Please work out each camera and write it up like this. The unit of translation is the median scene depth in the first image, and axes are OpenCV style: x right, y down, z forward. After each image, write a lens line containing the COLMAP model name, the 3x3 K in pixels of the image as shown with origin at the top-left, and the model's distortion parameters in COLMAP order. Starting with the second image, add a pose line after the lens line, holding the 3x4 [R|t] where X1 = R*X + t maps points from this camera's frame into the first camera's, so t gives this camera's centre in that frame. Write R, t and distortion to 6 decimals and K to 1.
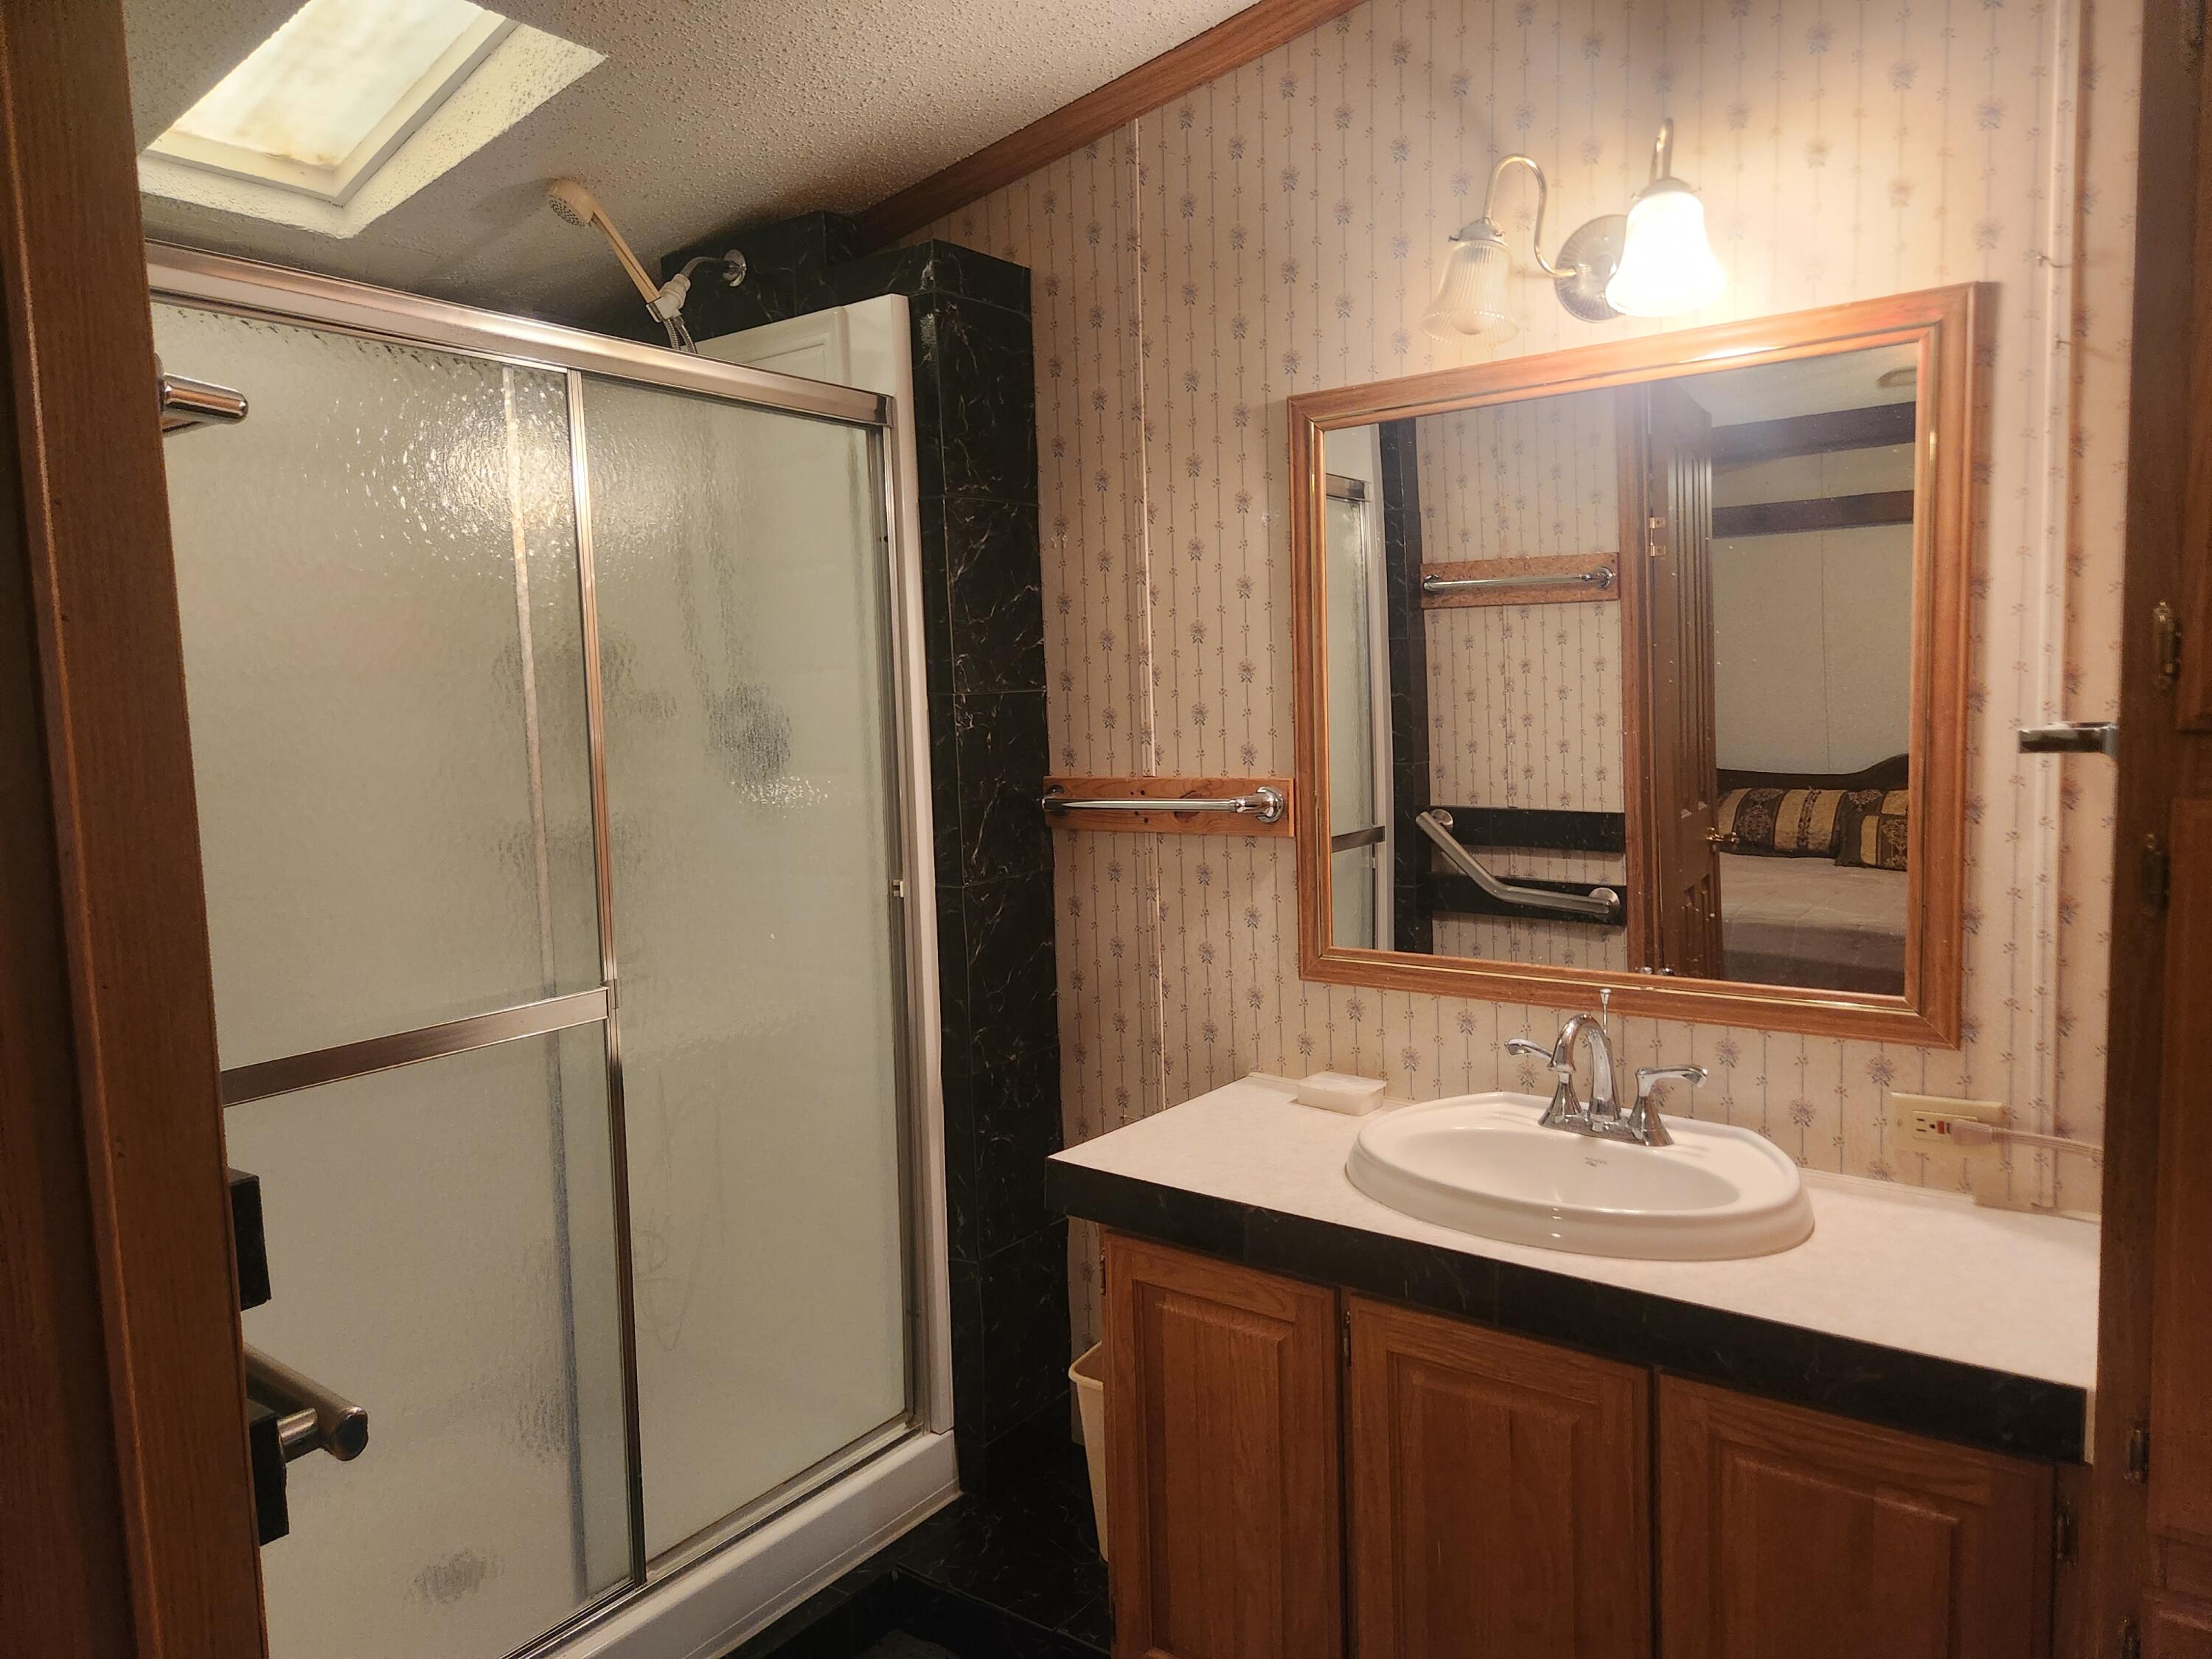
lens RADIAL K [[1475.4, 0, 1103.5], [0, 1475.4, 828.2], [0, 0, 1]] dist [0.034977, -0.003308]
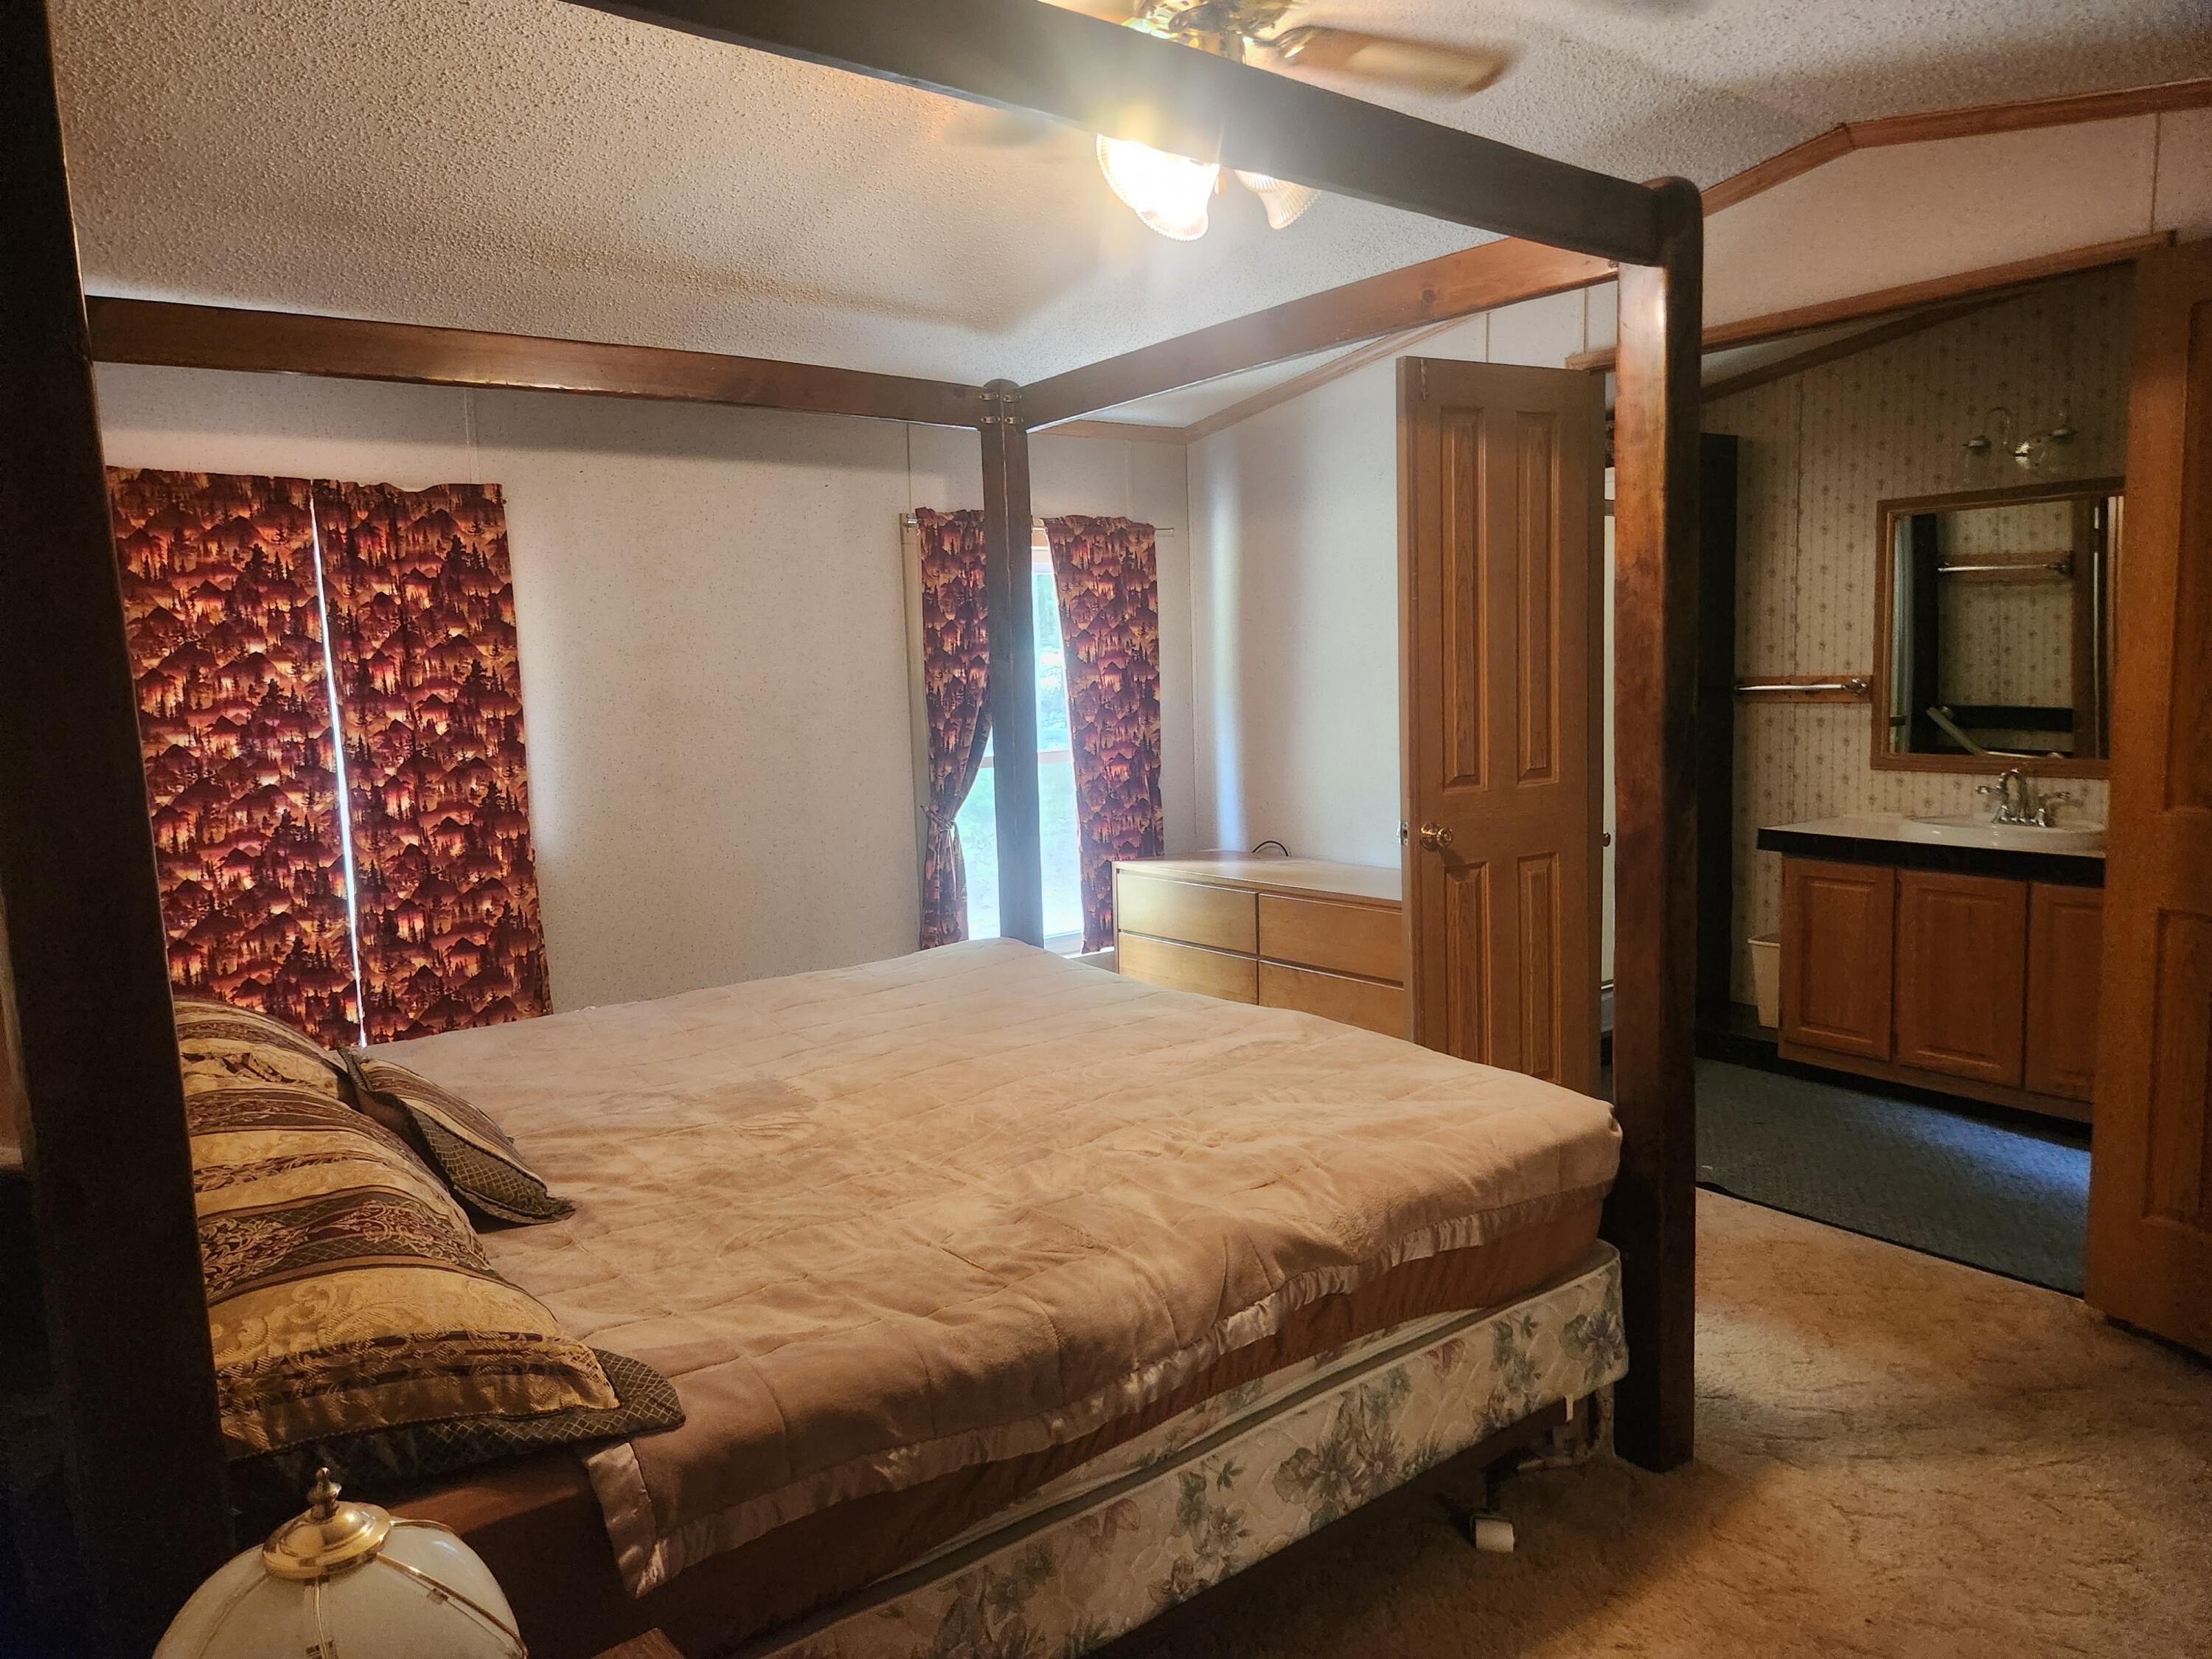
lens RADIAL K [[1475.4, 0, 1103.5], [0, 1475.4, 828.2], [0, 0, 1]] dist [0.034977, -0.003308]
pose [[0.959294, 0.027079, -0.281109, -0.317675], [-0.019257, 0.999348, 0.030551, 0.140396], [0.281753, -0.023894, 0.959189, -1.357159]]
